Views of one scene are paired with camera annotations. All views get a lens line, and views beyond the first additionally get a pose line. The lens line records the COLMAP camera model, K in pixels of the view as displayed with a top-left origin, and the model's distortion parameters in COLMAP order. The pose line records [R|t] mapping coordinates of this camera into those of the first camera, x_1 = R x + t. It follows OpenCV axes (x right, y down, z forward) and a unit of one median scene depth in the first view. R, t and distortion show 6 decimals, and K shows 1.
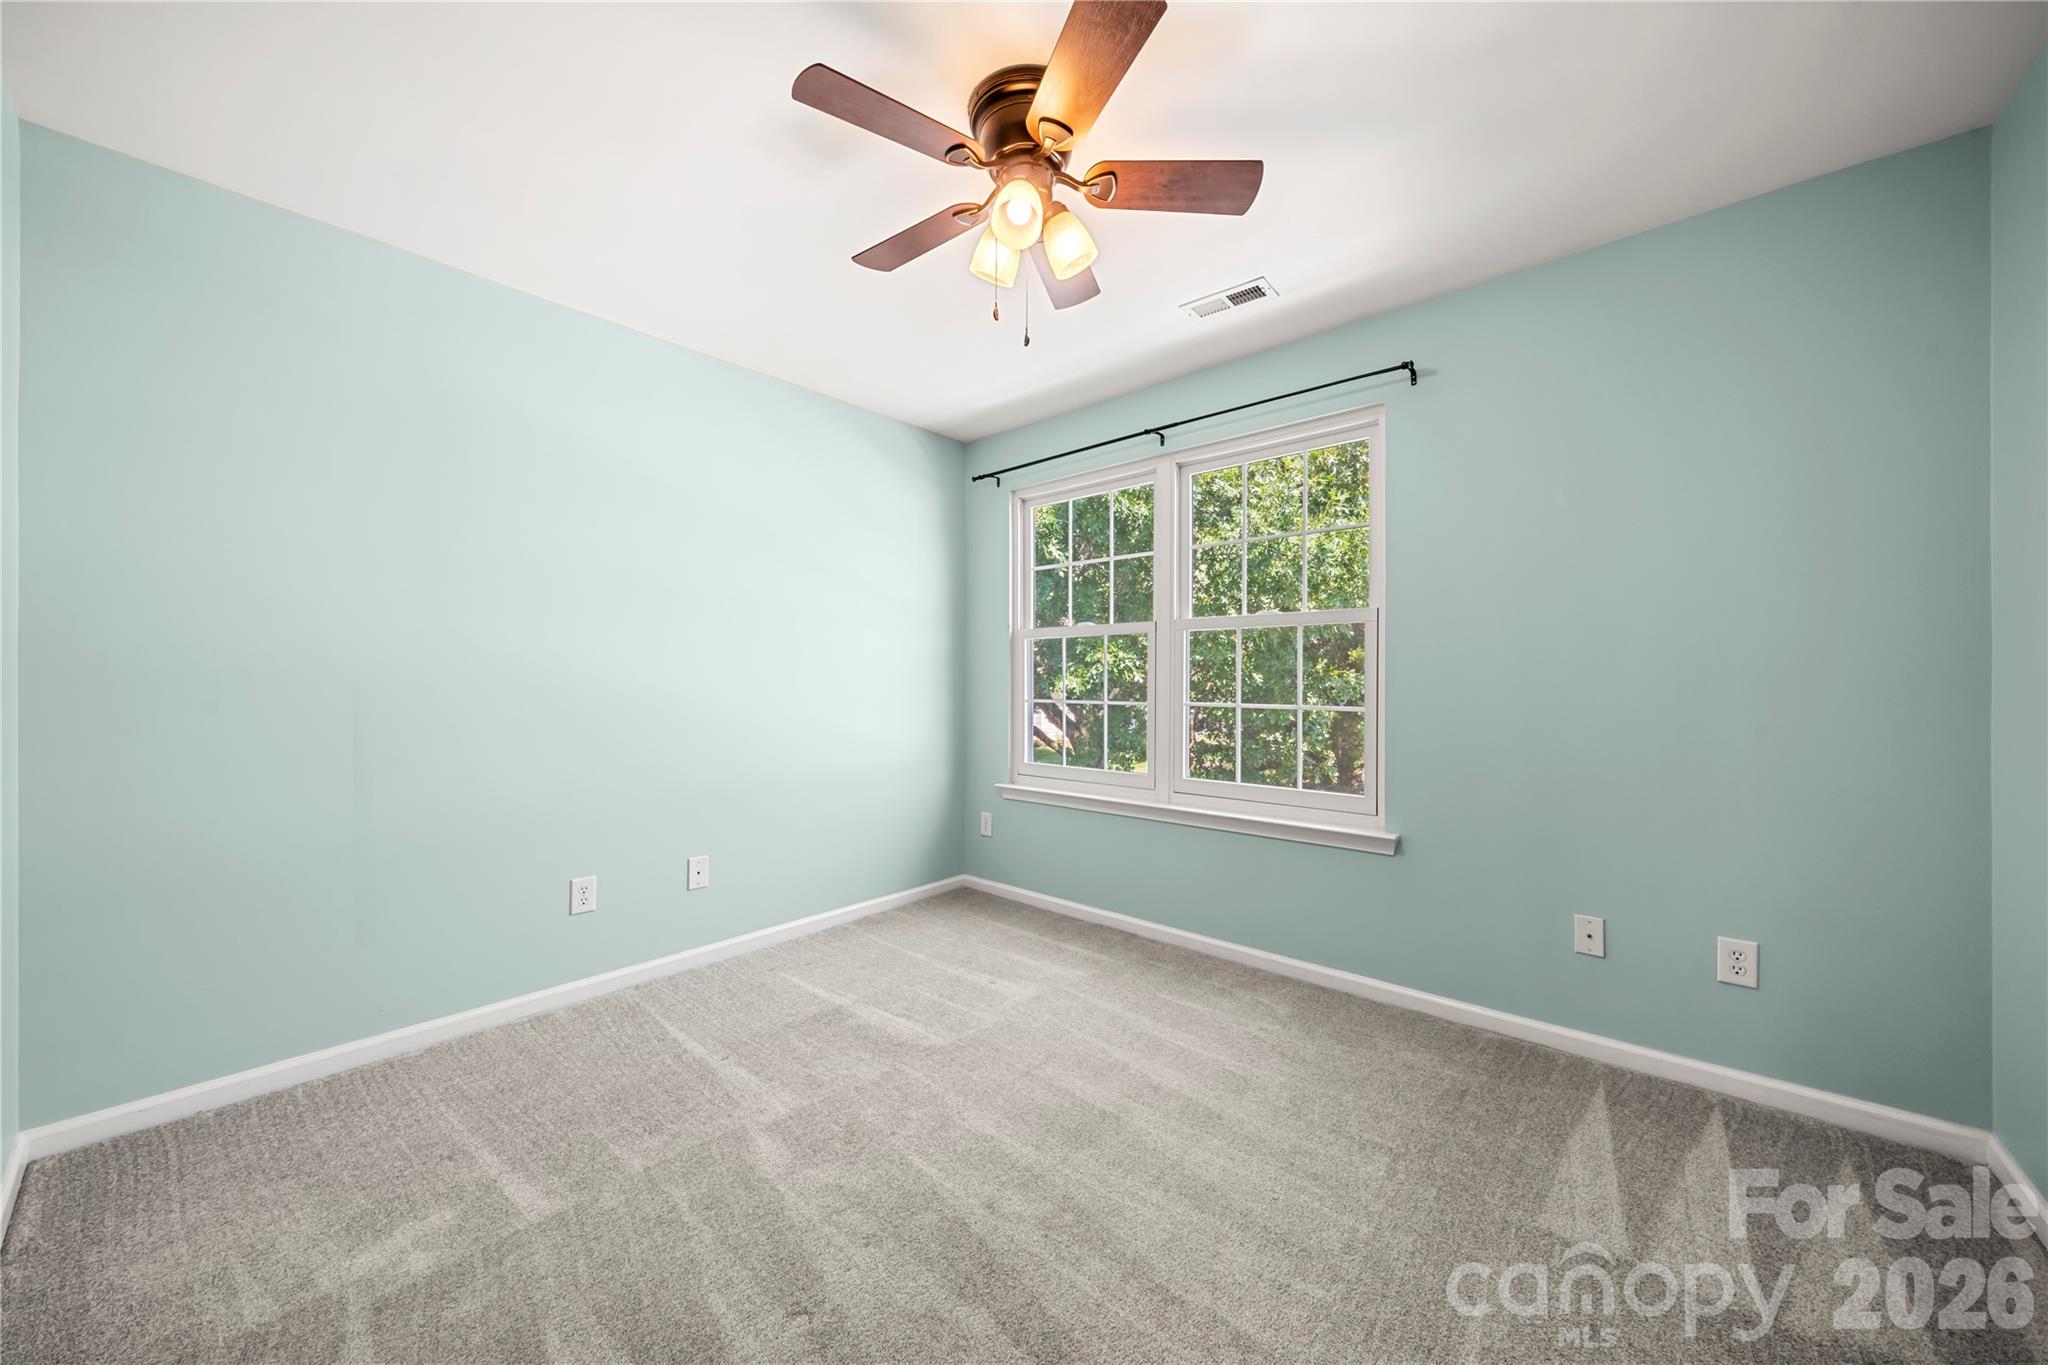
lens RADIAL K [[756.7, 0, 1015.2], [0, 756.7, 682.2], [0, 0, 1]] dist [-0.000118, -0.000685]
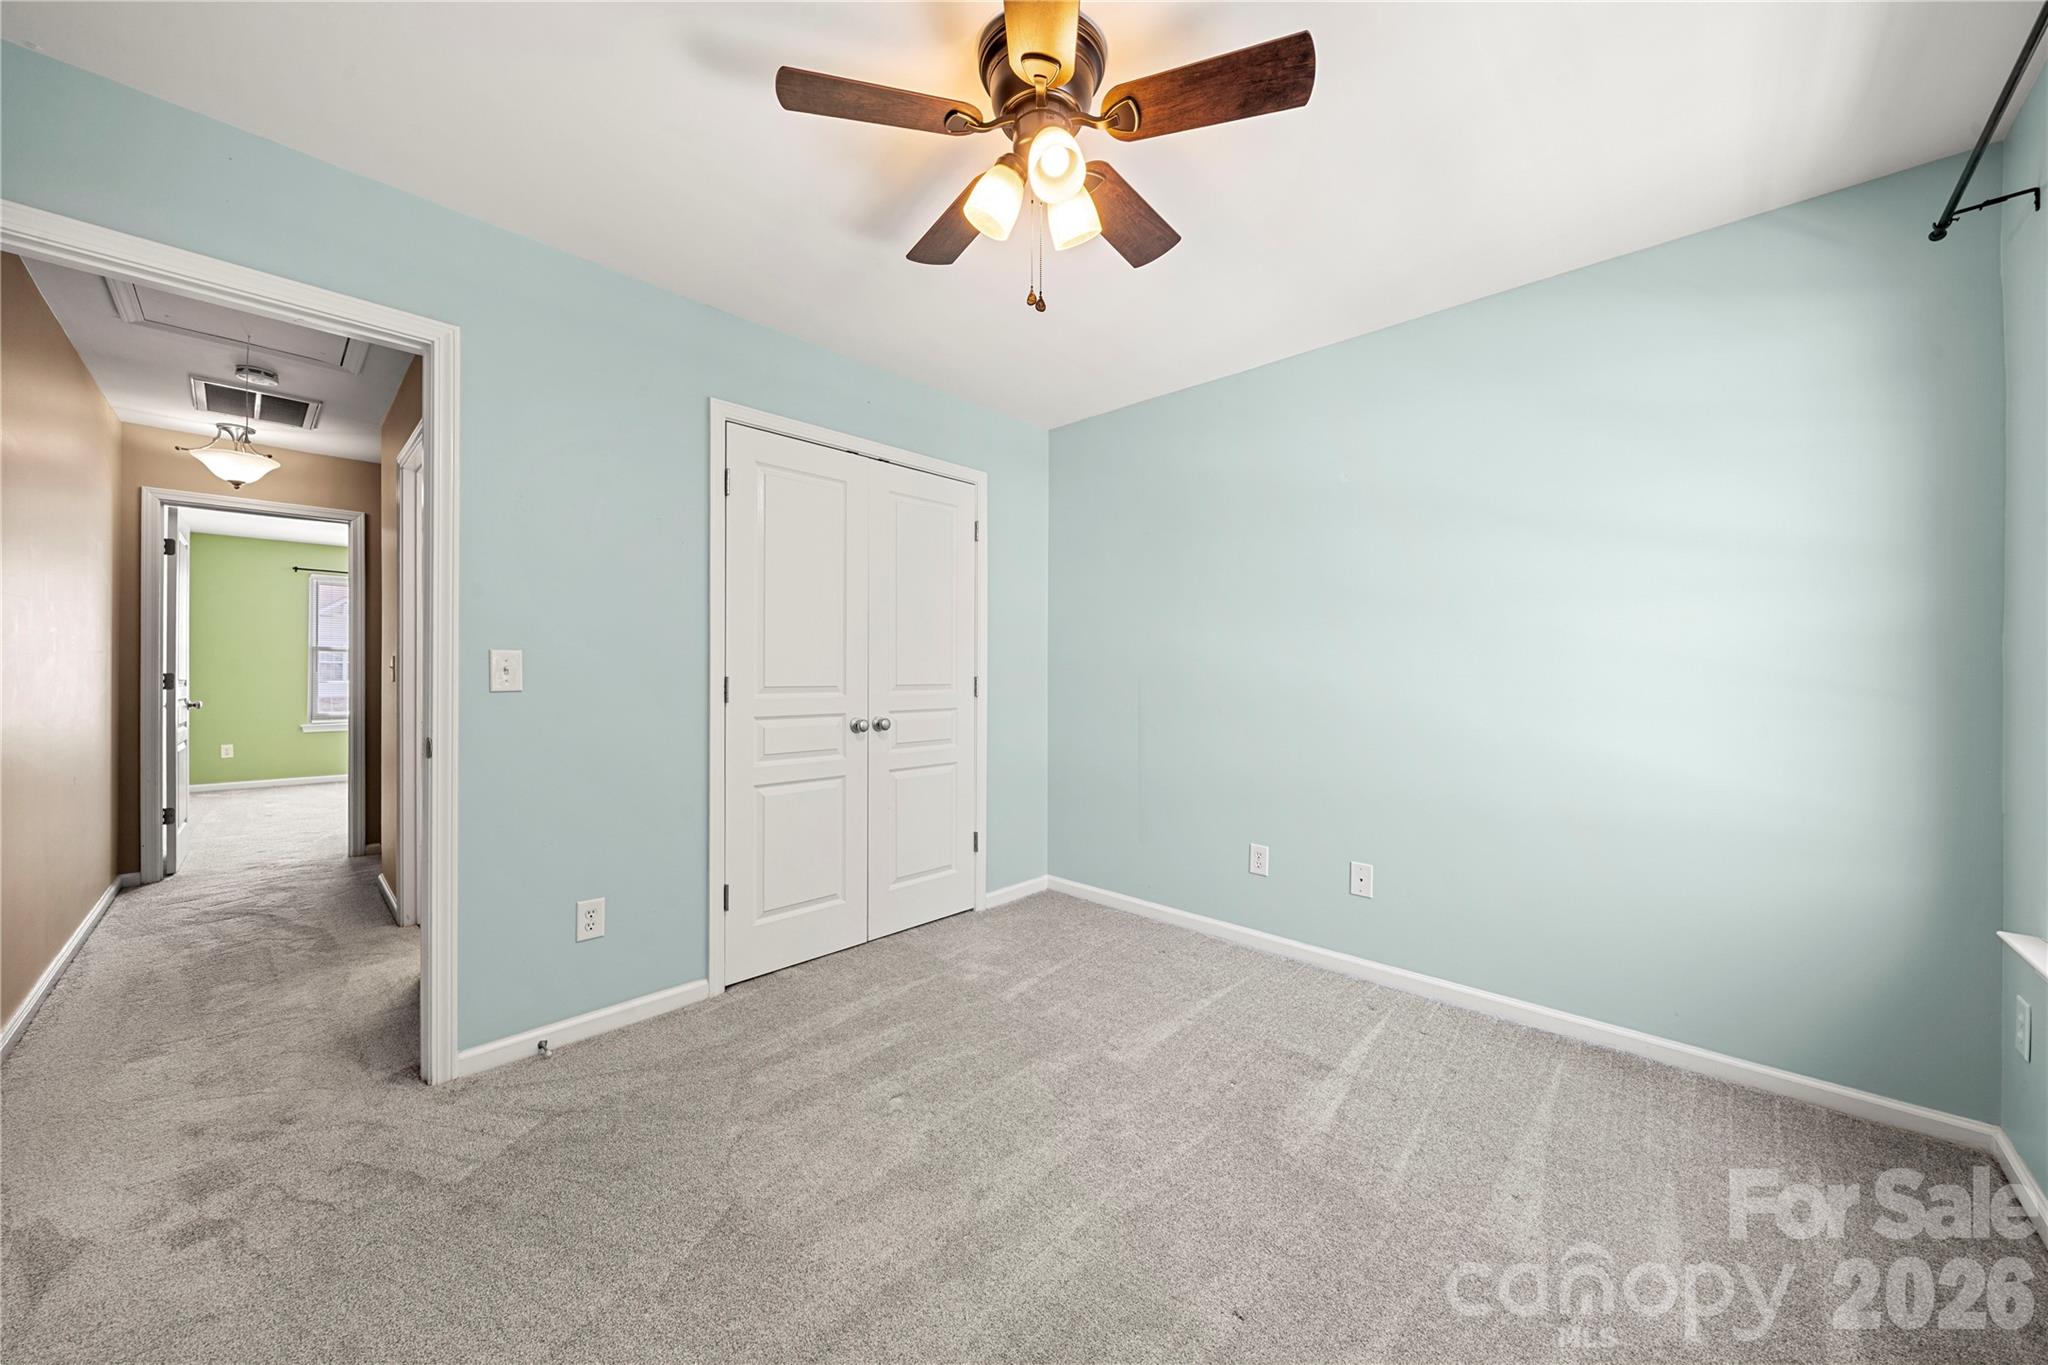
lens RADIAL K [[756.7, 0, 1019.7], [0, 756.7, 677.8], [0, 0, 1]] dist [-0.000118, -0.000685]
pose [[-0.084078, 0.001208, -0.996458, 0.641918], [-0.011387, 0.999933, 0.002173, -0.000688], [0.996394, 0.011529, -0.084058, 0.731010]]
